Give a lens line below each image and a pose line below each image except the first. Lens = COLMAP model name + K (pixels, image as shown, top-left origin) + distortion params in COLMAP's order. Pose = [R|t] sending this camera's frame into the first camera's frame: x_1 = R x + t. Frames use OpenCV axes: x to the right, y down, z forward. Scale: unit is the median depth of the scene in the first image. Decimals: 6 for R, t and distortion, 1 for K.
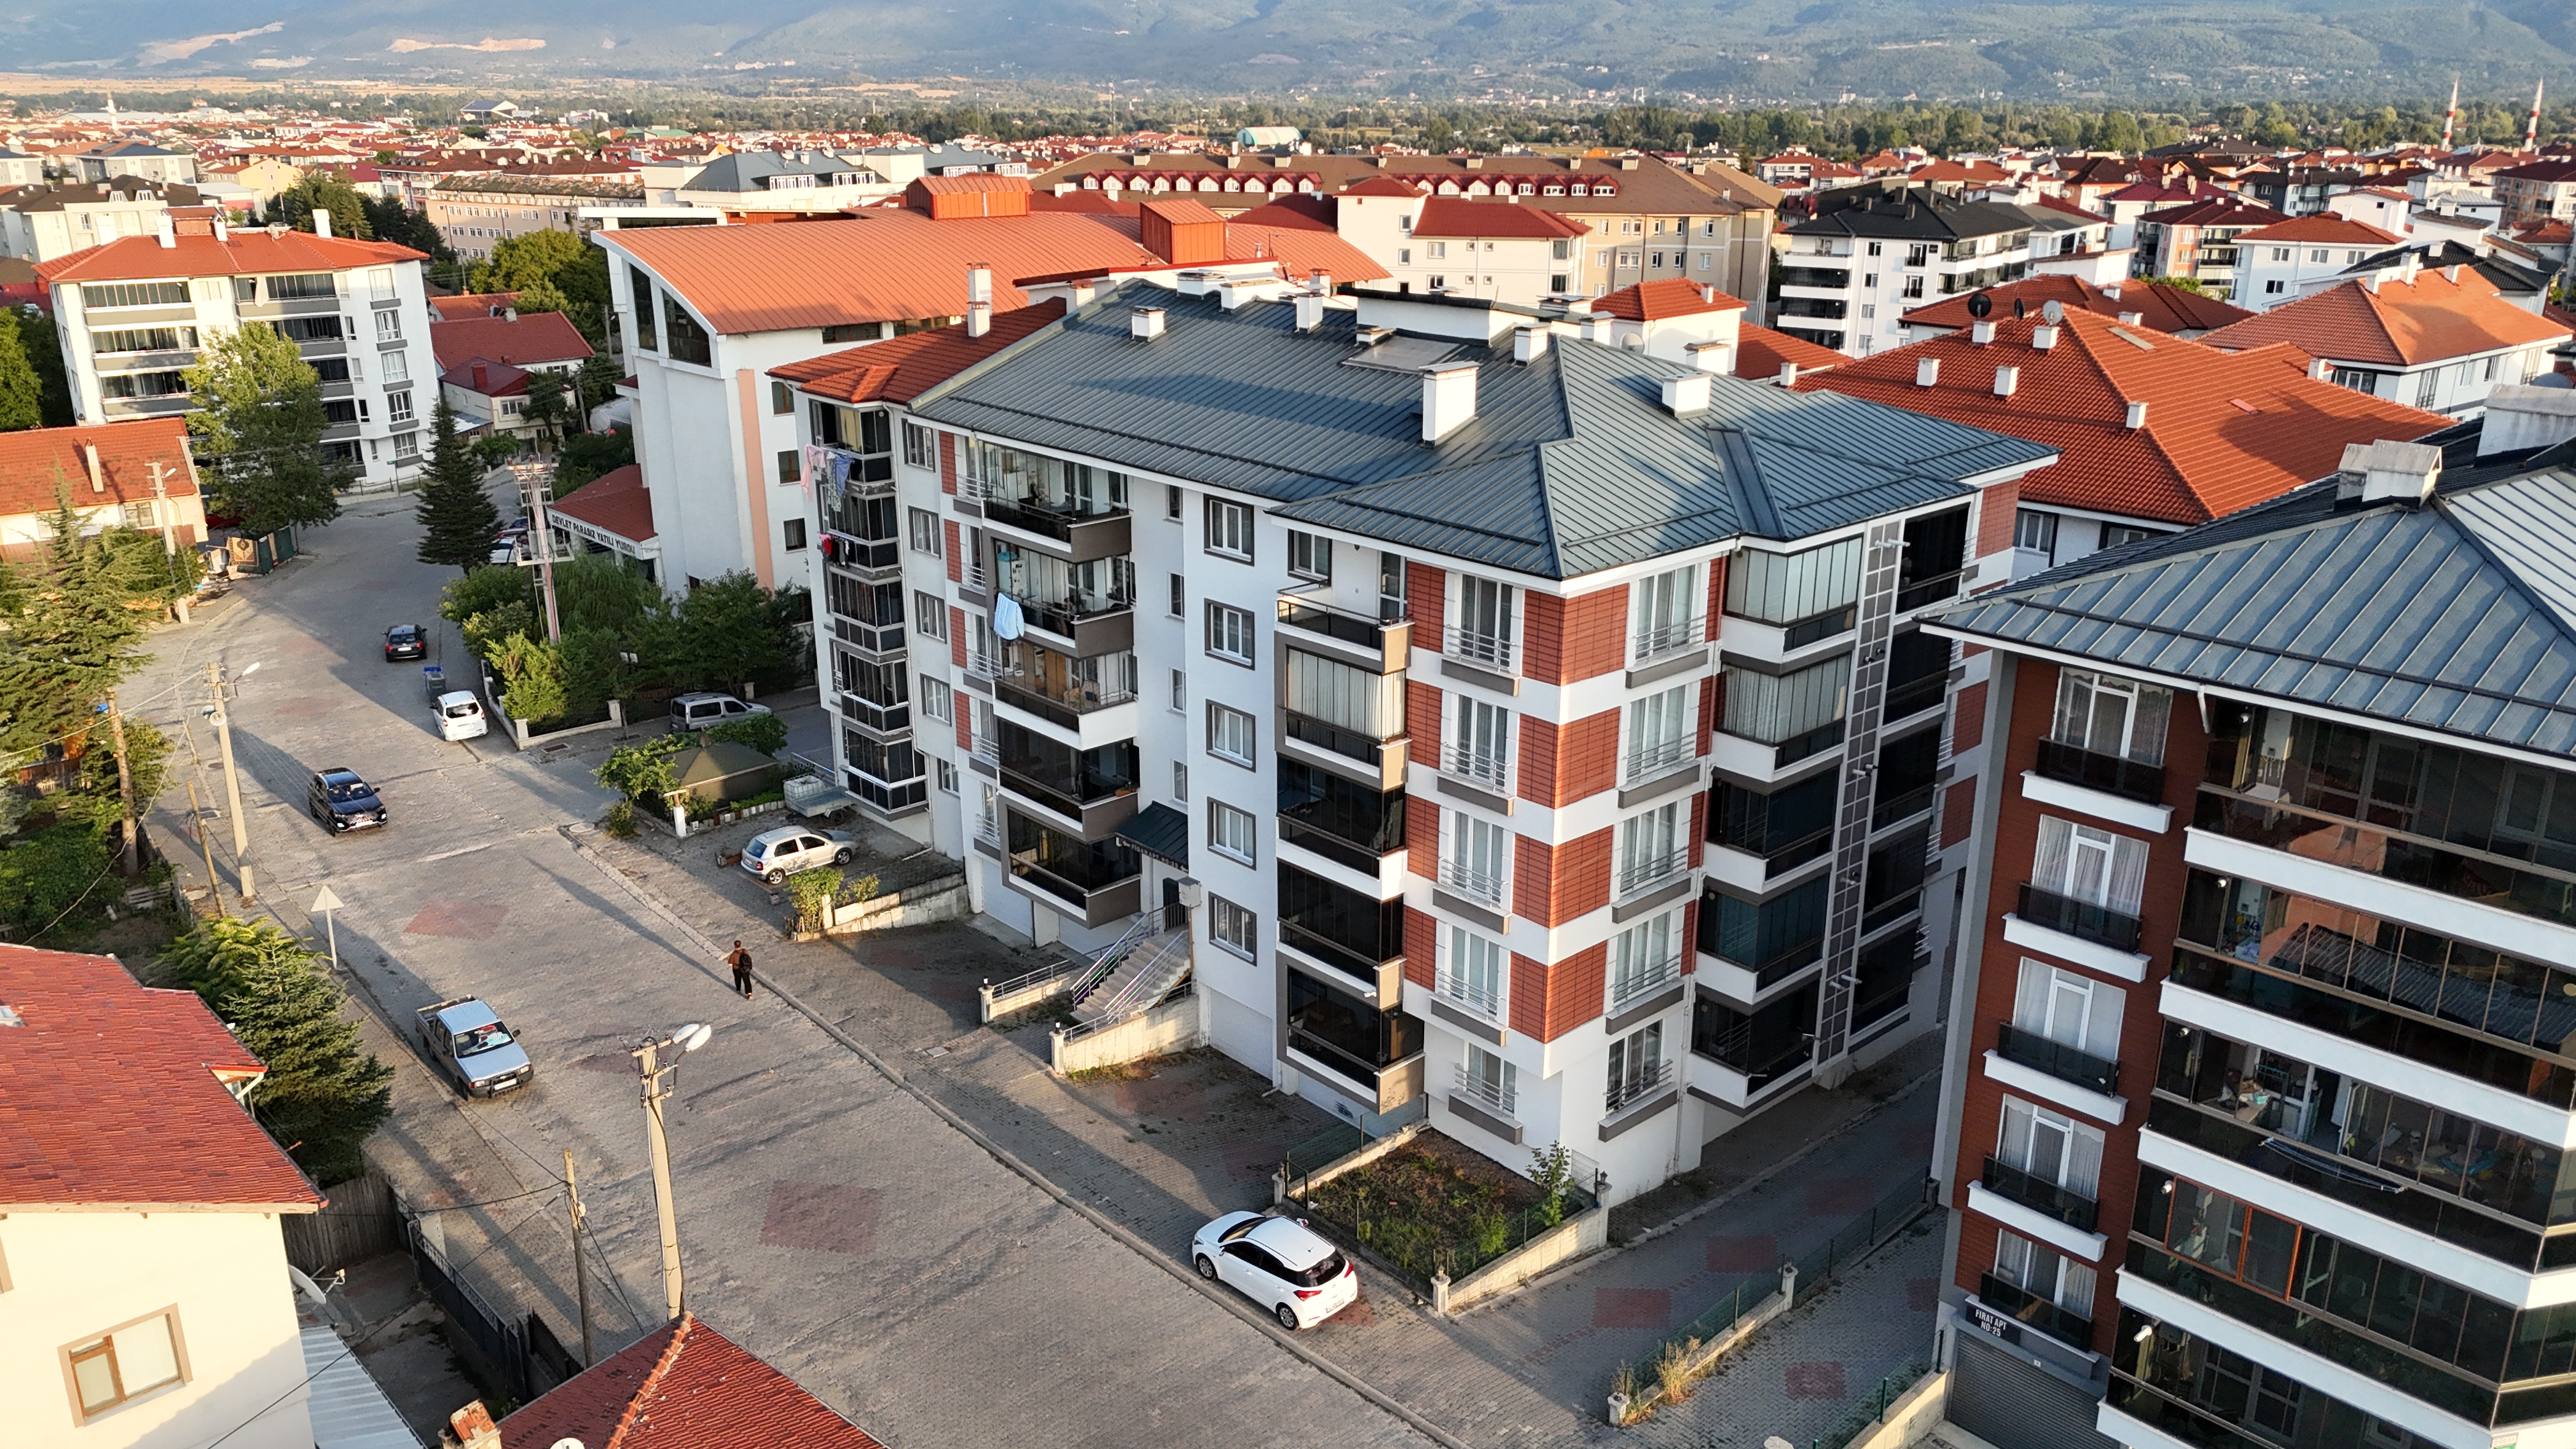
lens RADIAL K [[1894.6, 0, 1293.3], [0, 1894.6, 720.3], [0, 0, 1]] dist [0.075996, -0.069806]
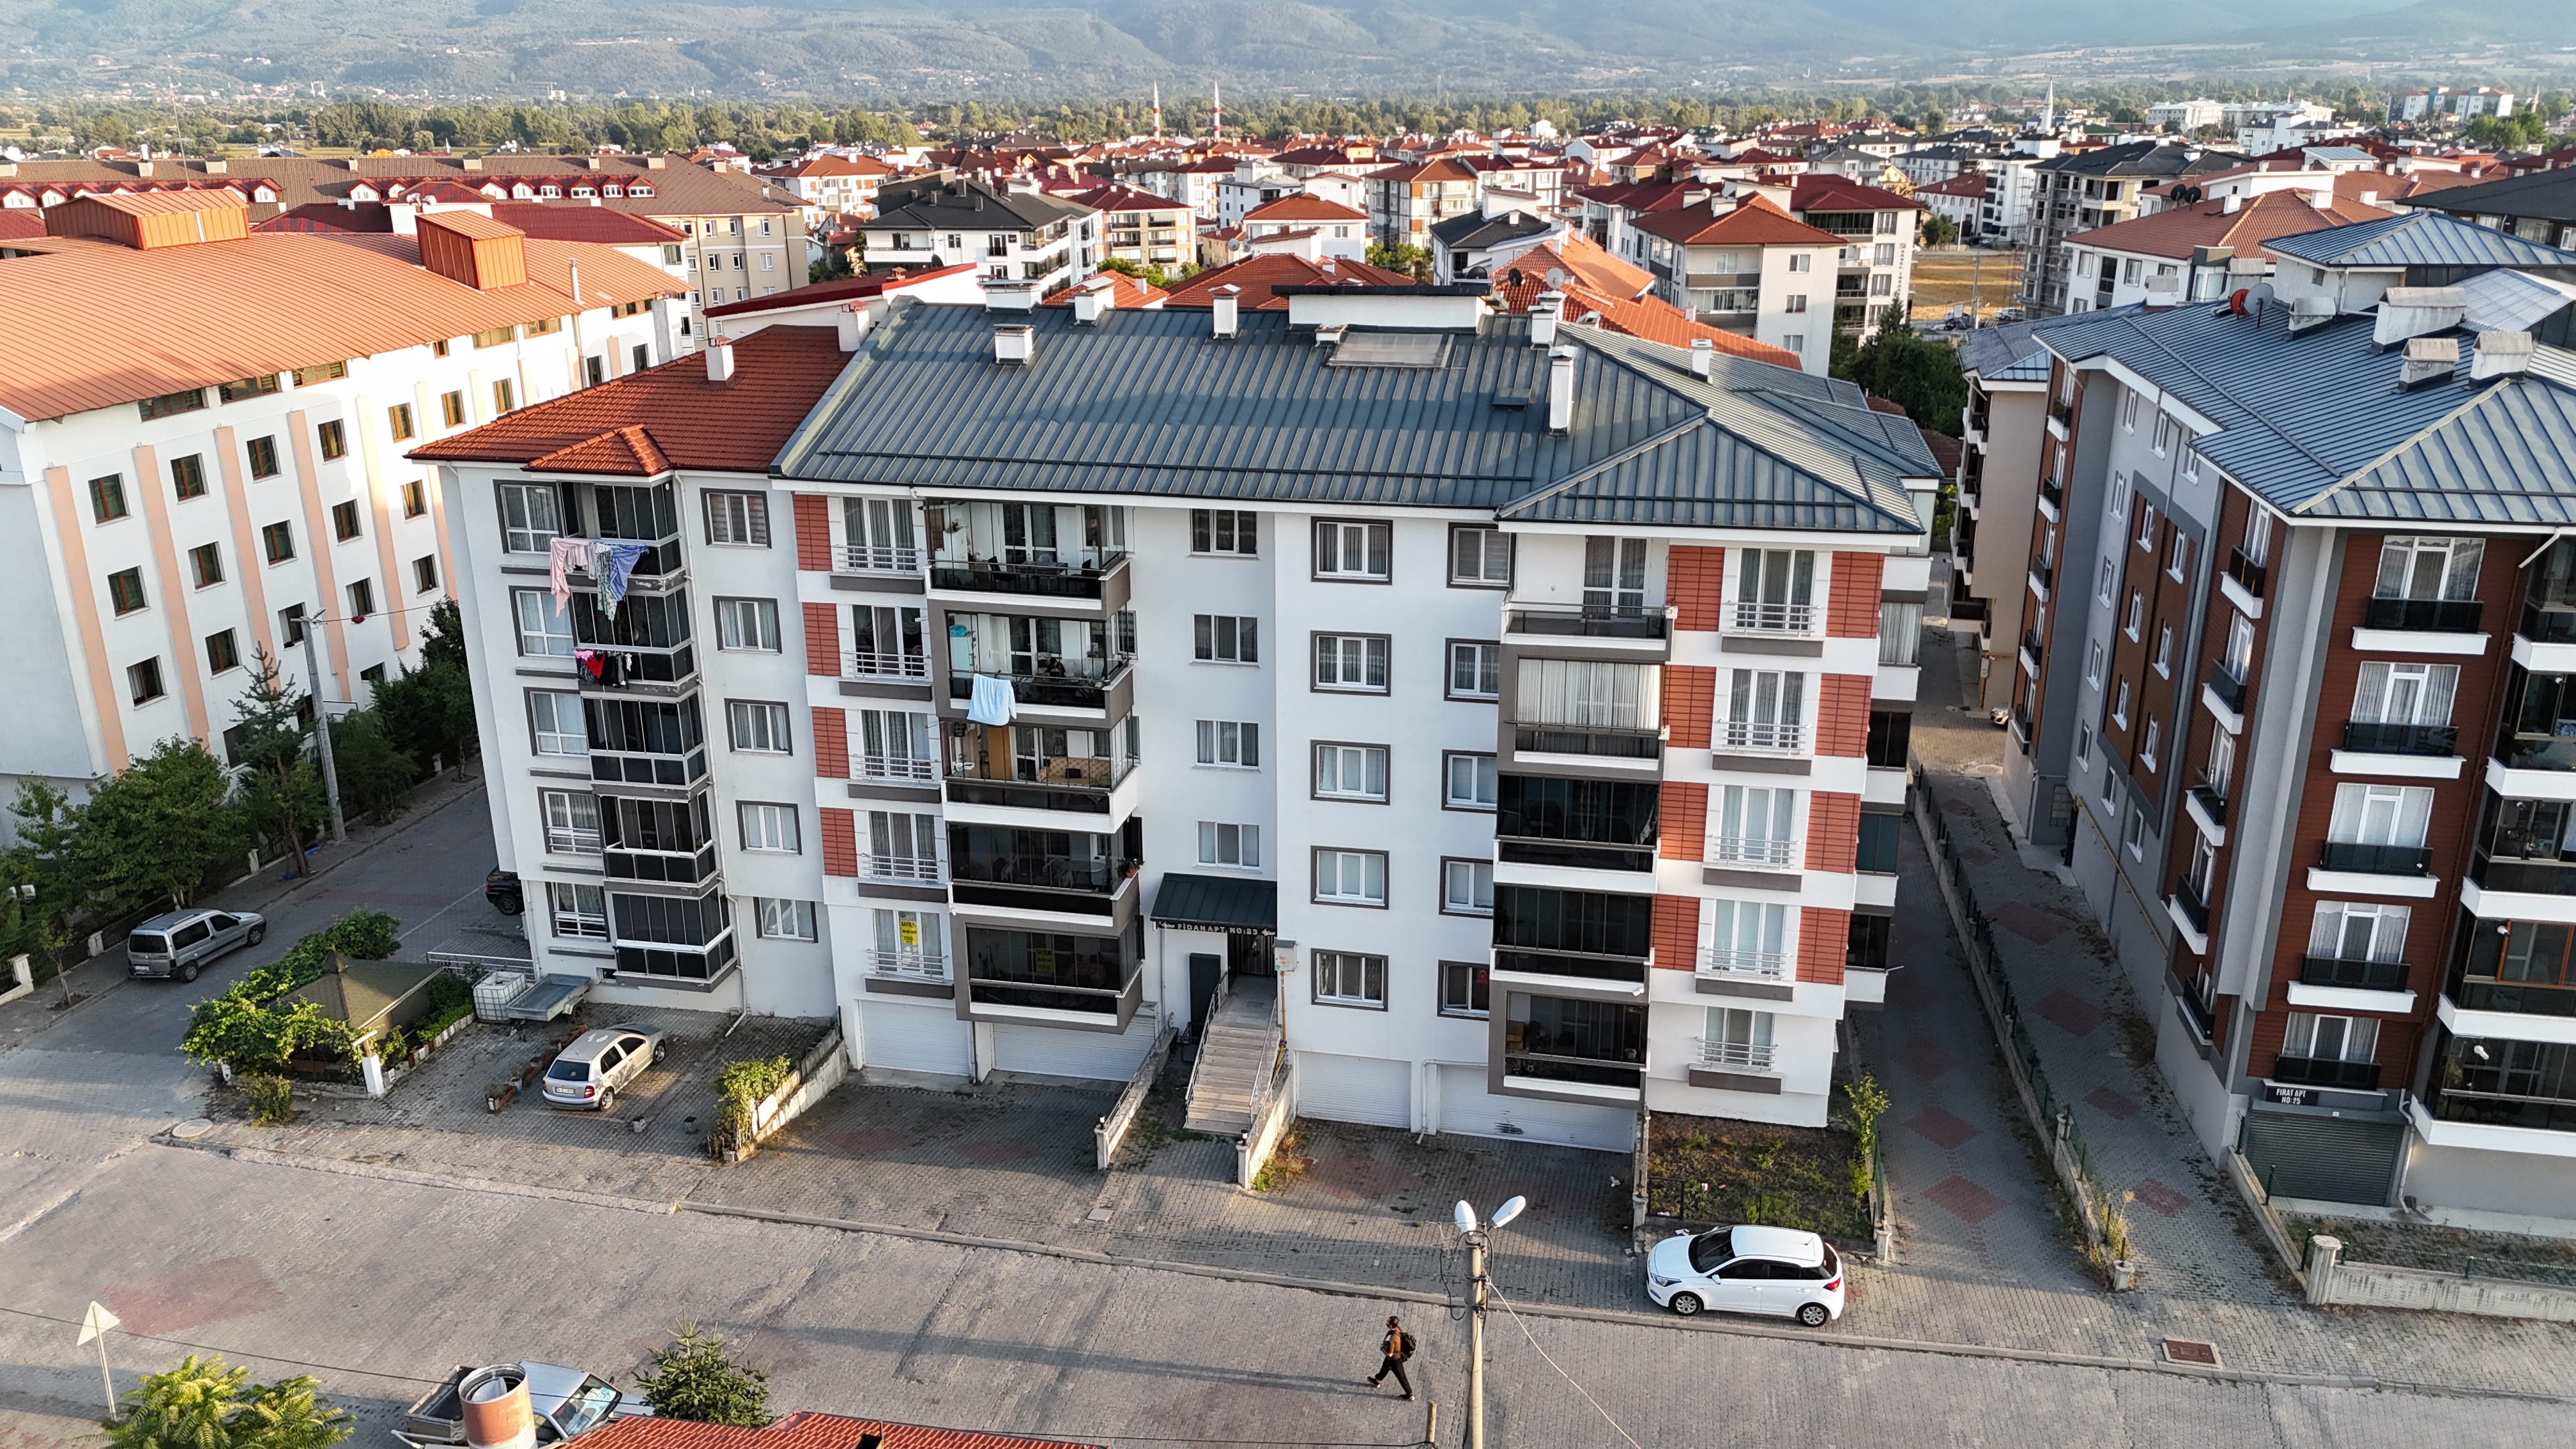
lens RADIAL K [[1894.6, 0, 1295.0], [0, 1894.6, 714.4], [0, 0, 1]] dist [0.075996, -0.069806]
pose [[0.811076, -0.188899, 0.553600, -0.222889], [0.189852, 0.980197, 0.056311, -0.030557], [-0.553274, 0.059429, 0.830876, 0.097720]]
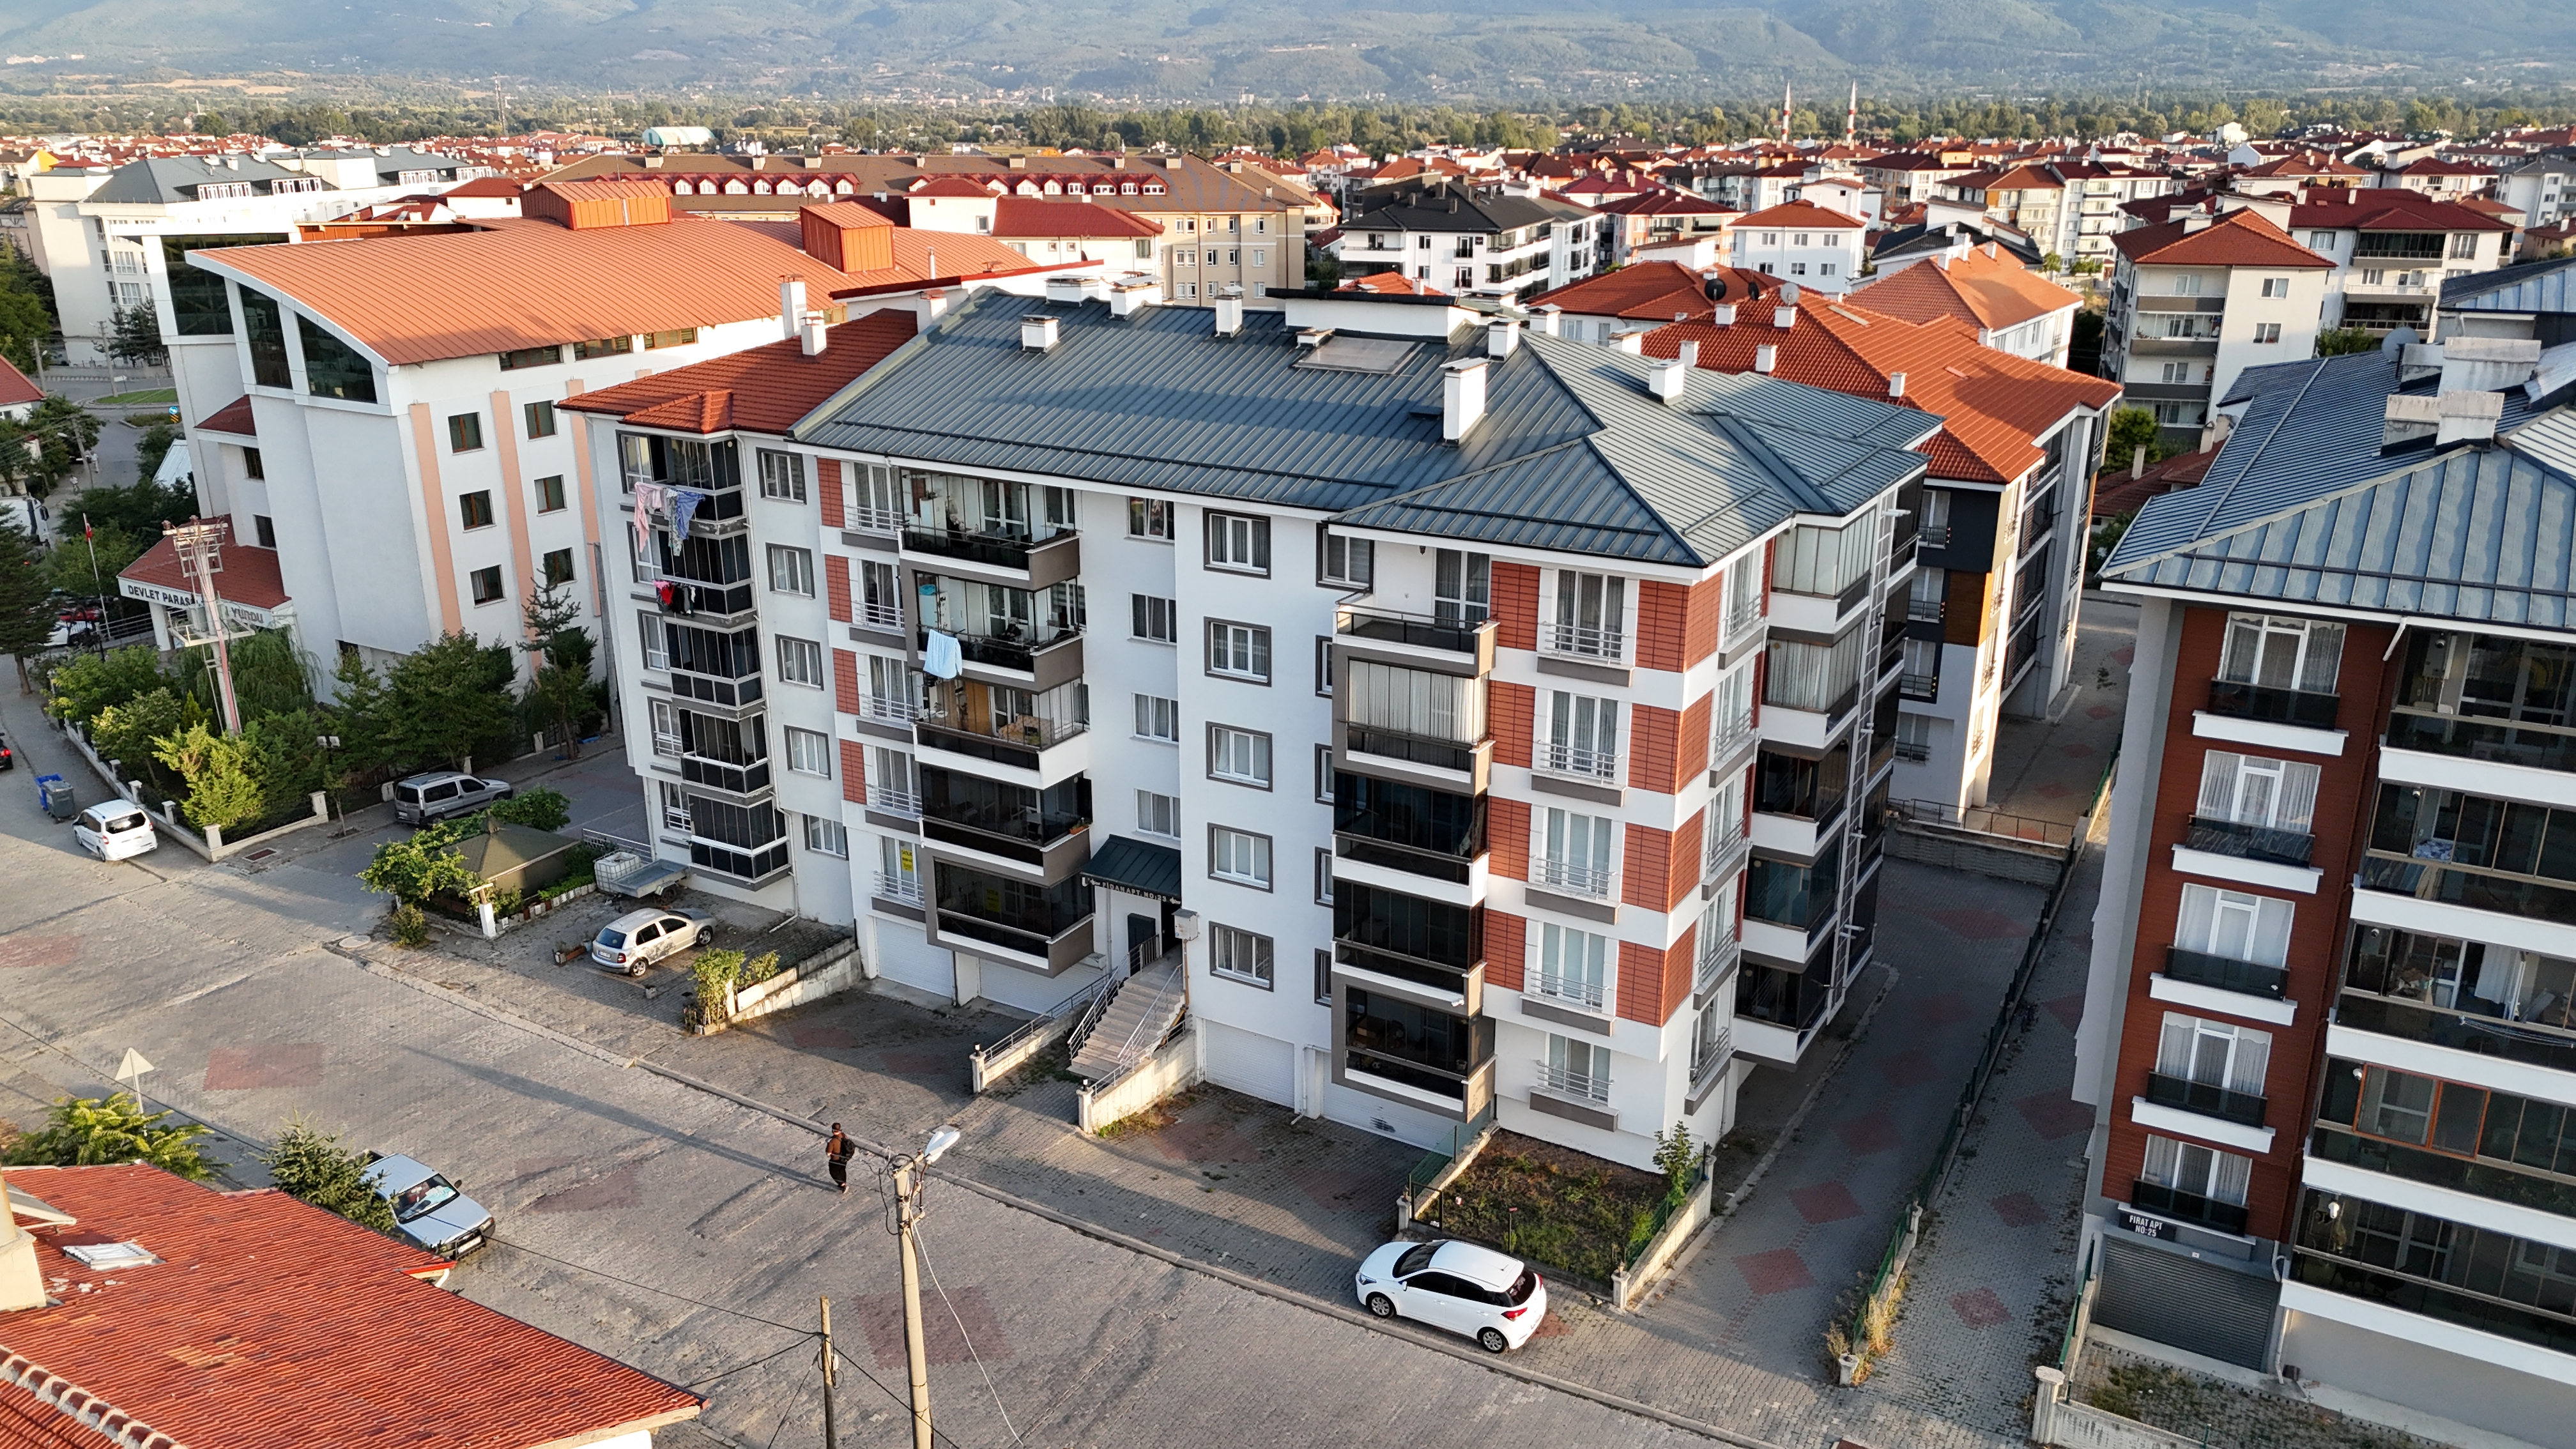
lens RADIAL K [[1894.6, 0, 1294.6], [0, 1894.6, 719.2], [0, 0, 1]] dist [0.075996, -0.069806]
pose [[0.956820, -0.094222, 0.274986, -0.106834], [0.094313, 0.995459, 0.012922, -0.008234], [-0.274955, 0.013571, 0.961361, 0.026412]]
